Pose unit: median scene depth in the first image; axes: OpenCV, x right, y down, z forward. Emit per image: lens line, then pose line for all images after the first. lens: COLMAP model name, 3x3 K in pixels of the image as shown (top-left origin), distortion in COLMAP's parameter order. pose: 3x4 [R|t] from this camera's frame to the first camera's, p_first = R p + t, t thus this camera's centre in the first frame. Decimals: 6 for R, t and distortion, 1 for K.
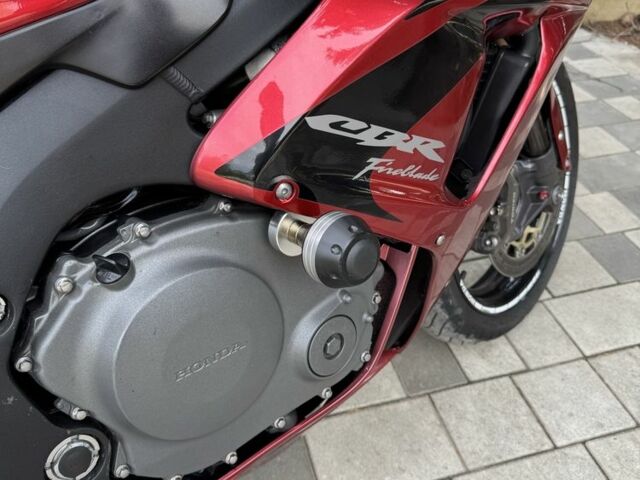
lens RADIAL K [[613.9, 0, 322.0], [0, 613.9, 248.8], [0, 0, 1]] dist [0.064750, -0.002593]
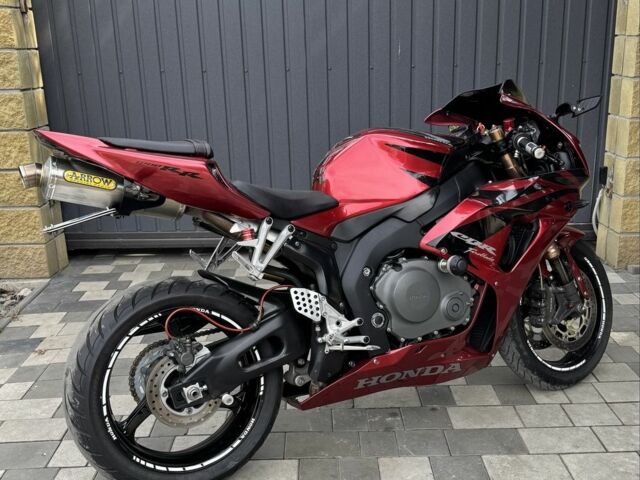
lens RADIAL K [[762.1, 0, 320.8], [0, 762.1, 285.4], [0, 0, 1]] dist [0.112602, -0.010097]
pose [[0.965130, 0.057142, -0.255459, 0.399773], [-0.143046, 0.932419, -0.331862, 1.671639], [0.219231, 0.356833, 0.908079, -3.163203]]
